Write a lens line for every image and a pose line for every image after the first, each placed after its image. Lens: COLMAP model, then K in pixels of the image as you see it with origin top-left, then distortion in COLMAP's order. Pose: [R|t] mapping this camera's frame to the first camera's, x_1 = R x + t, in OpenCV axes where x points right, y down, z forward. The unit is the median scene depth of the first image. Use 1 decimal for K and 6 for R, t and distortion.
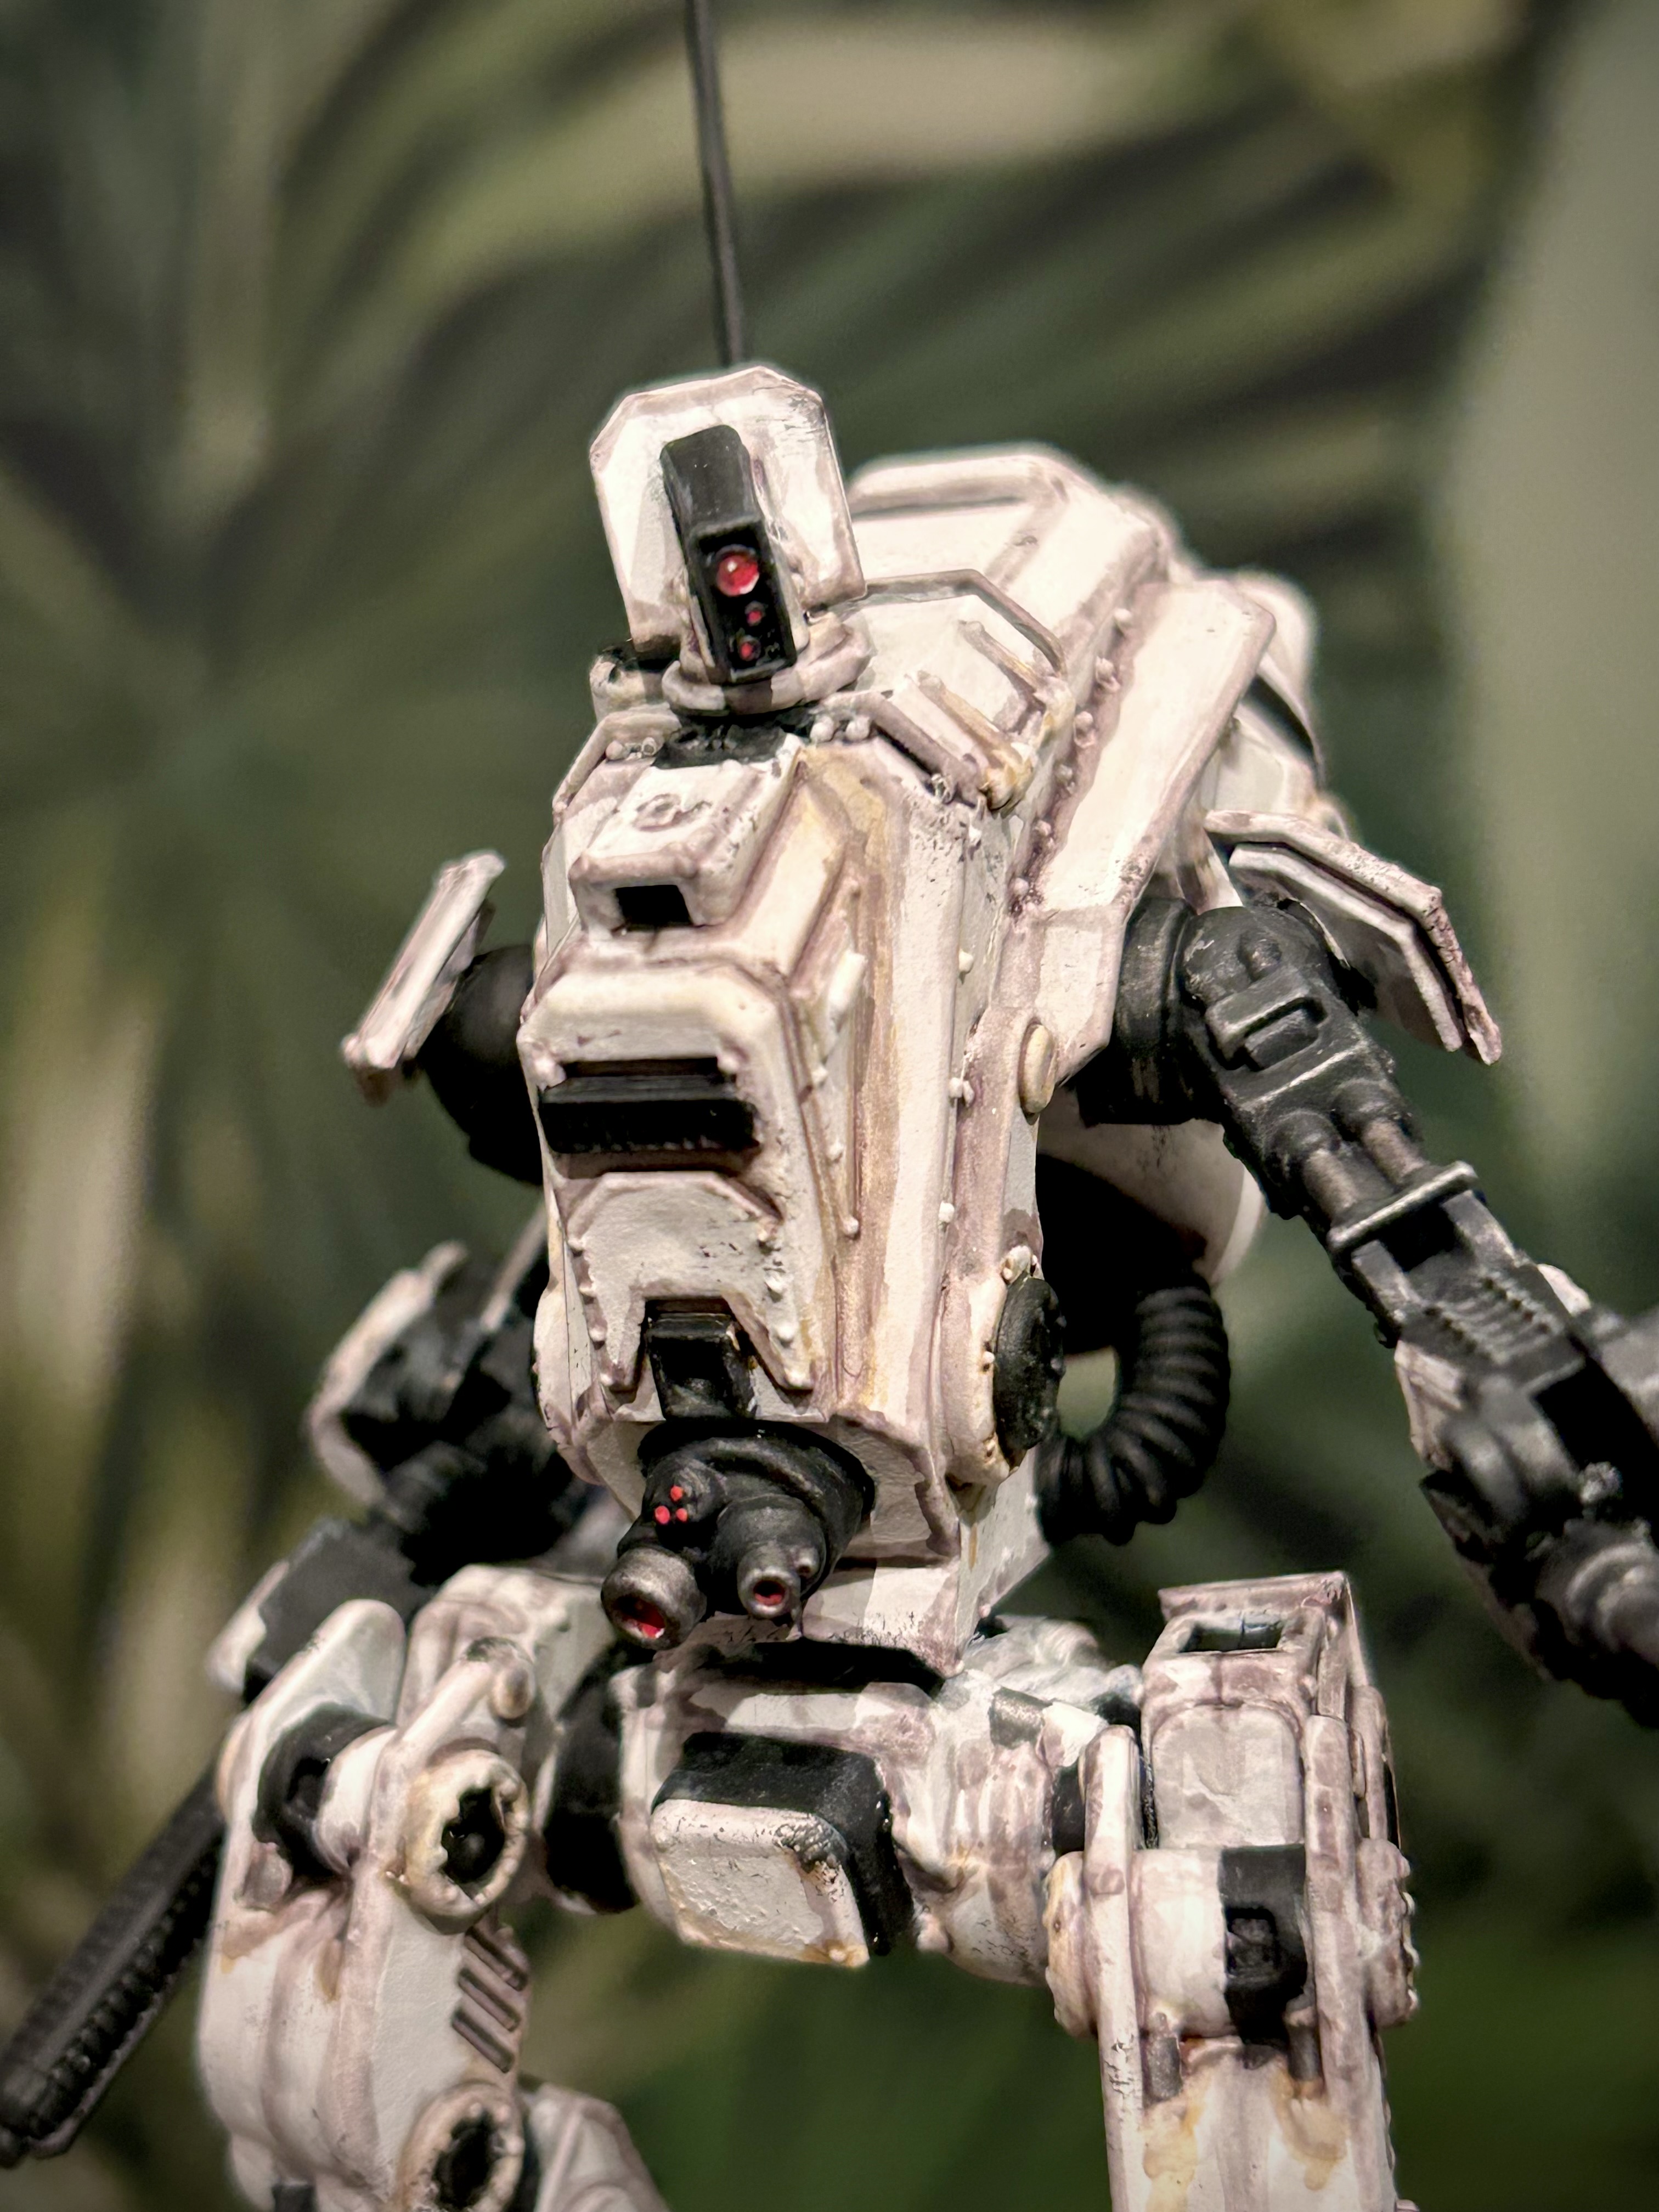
lens RADIAL K [[3401.7, 0, 756.8], [0, 3401.7, 1106.5], [0, 0, 1]] dist [0.277935, -1.161628]
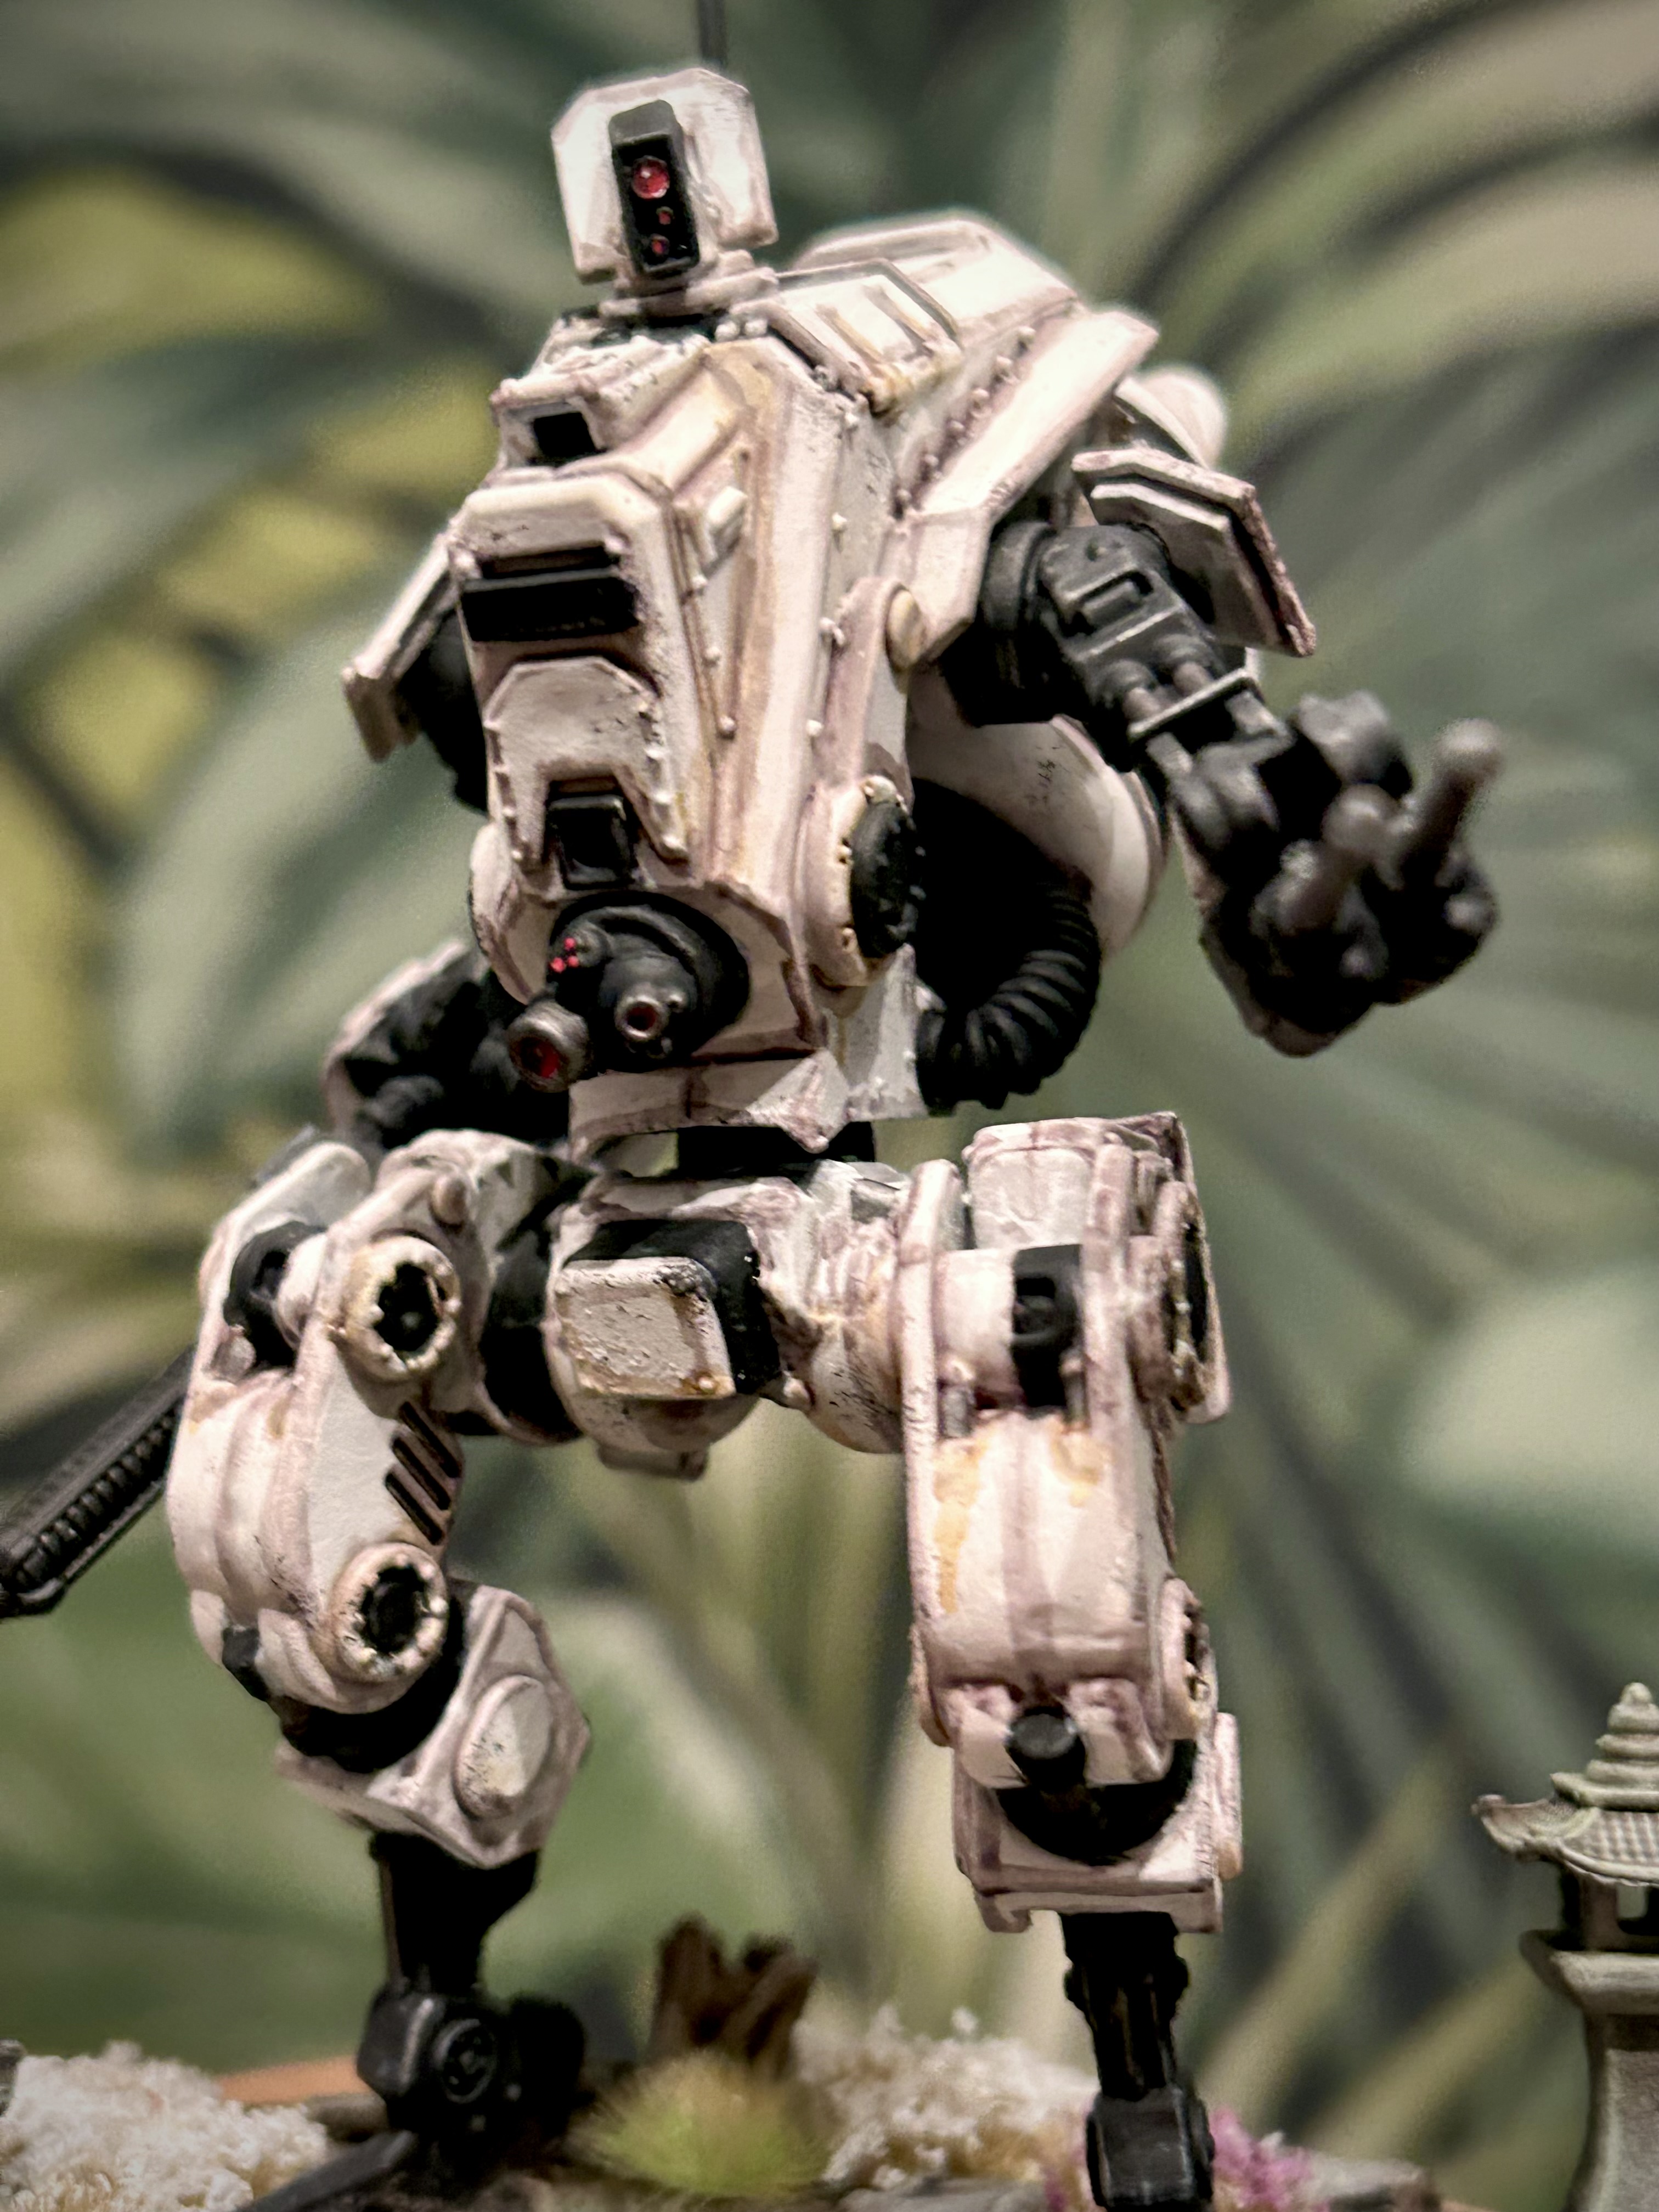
lens RADIAL K [[3446.9, 0, 801.7], [0, 3446.9, 1139.4], [0, 0, 1]] dist [0.265689, -1.286055]
pose [[0.997314, 0.028436, -0.067501, 0.132090], [-0.036888, 0.991156, -0.127473, 0.314141], [0.063279, 0.129620, 0.989543, -0.153130]]
